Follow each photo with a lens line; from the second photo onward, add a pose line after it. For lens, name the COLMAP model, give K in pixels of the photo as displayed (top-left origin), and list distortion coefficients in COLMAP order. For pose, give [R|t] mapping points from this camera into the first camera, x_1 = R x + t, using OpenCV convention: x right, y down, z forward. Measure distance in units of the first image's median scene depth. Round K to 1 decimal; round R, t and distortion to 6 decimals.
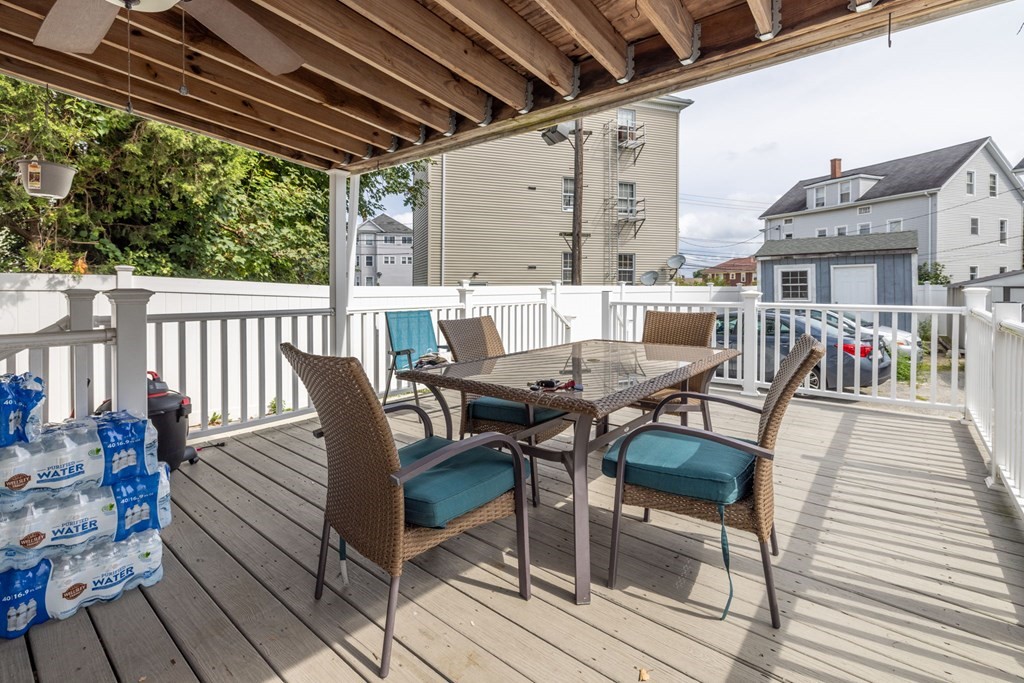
lens RADIAL K [[459.9, 0, 504.8], [0, 459.9, 289.3], [0, 0, 1]] dist [-0.008922, 0.001054]
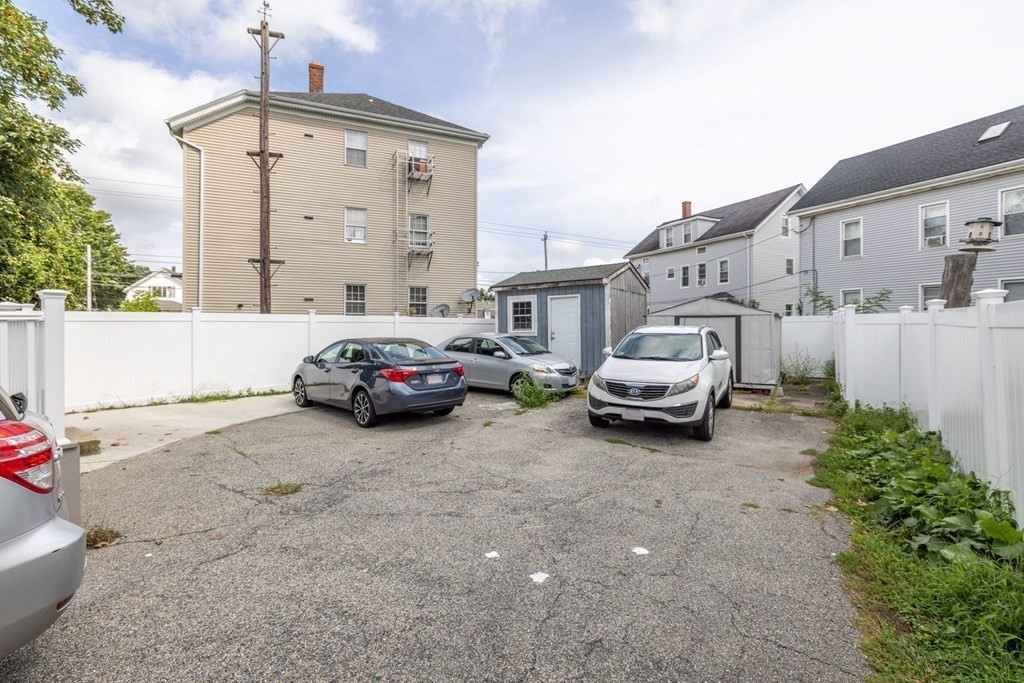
lens RADIAL K [[459.9, 0, 506.9], [0, 459.9, 325.1], [0, 0, 1]] dist [-0.008922, 0.001054]
pose [[0.993176, -0.001164, 0.116617, 0.337027], [0.002197, 0.999959, -0.008729, 0.014077], [-0.116602, 0.008925, 0.993139, -0.001549]]
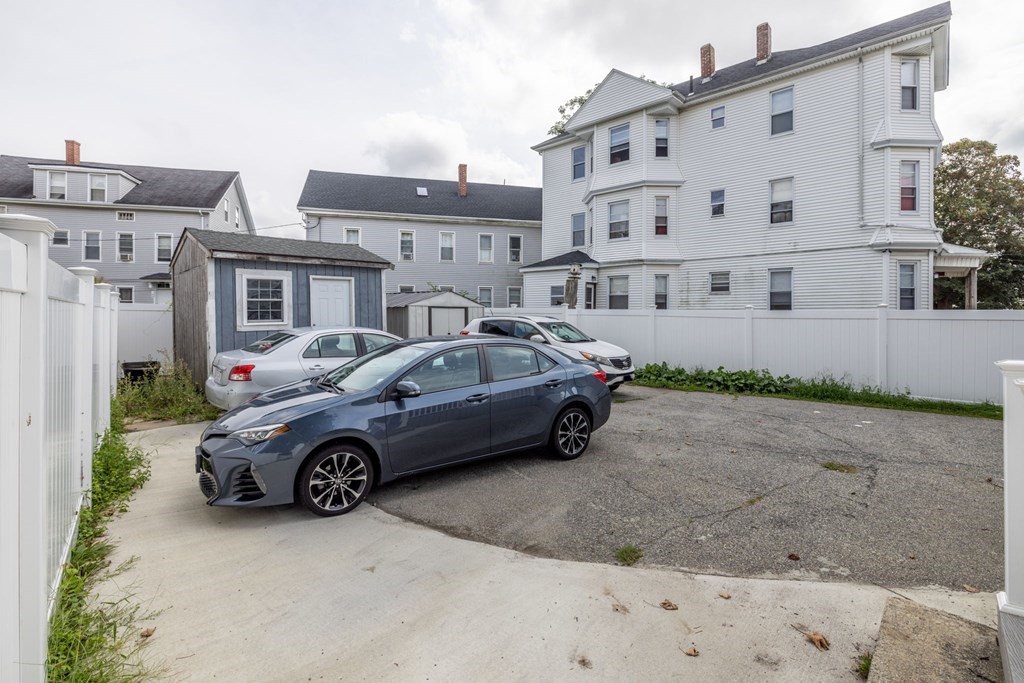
lens RADIAL K [[465.7, 0, 507.7], [0, 465.7, 310.7], [0, 0, 1]] dist [-0.003435, 0.000158]
pose [[0.048298, 0.005909, 0.998815, -0.025992], [0.002985, 0.999977, -0.006060, 0.007925], [-0.998829, 0.003274, 0.048279, 0.427418]]
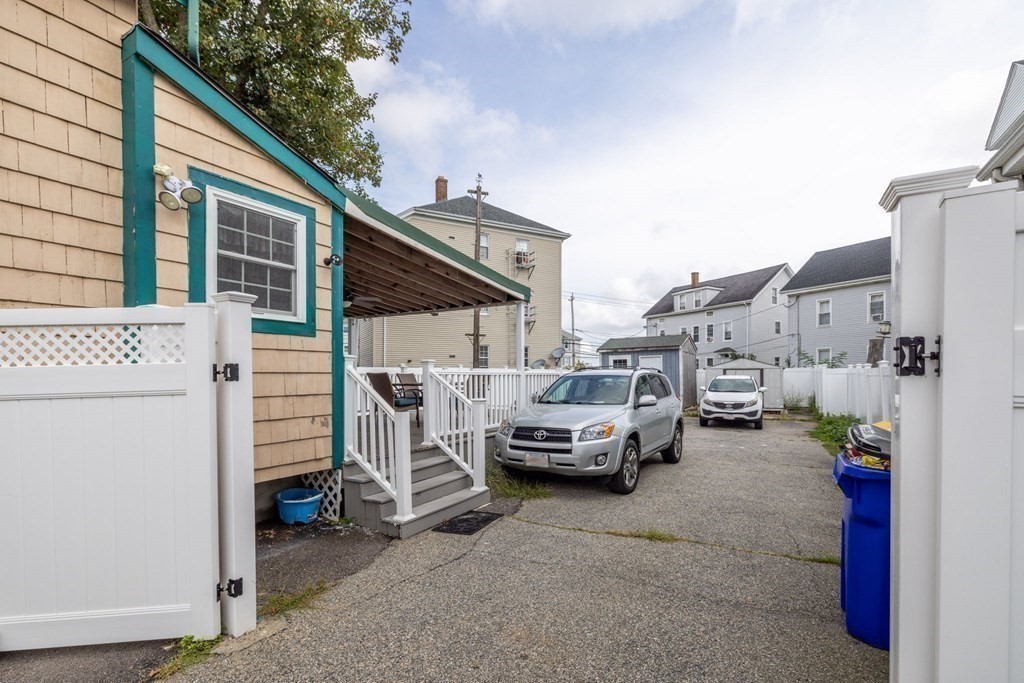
lens RADIAL K [[459.9, 0, 527.0], [0, 459.9, 378.8], [0, 0, 1]] dist [-0.008922, 0.001054]
pose [[0.981954, -0.006108, 0.189023, 0.020499], [0.005575, 0.999979, 0.003349, 0.013243], [-0.189040, -0.002234, 0.981967, -0.326366]]
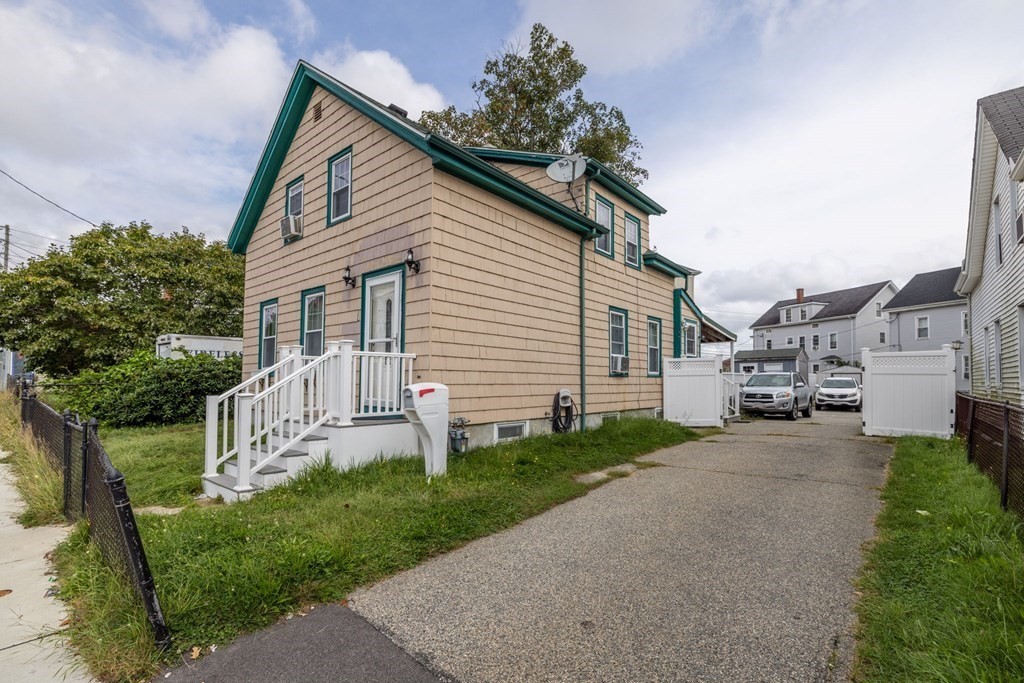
lens RADIAL K [[459.9, 0, 512.6], [0, 459.9, 368.5], [0, 0, 1]] dist [-0.008922, 0.001054]
pose [[0.999974, 0.004164, -0.005828, -0.327334], [-0.004331, 0.999574, -0.028856, 0.027479], [0.005705, 0.028881, 0.999567, -0.817320]]
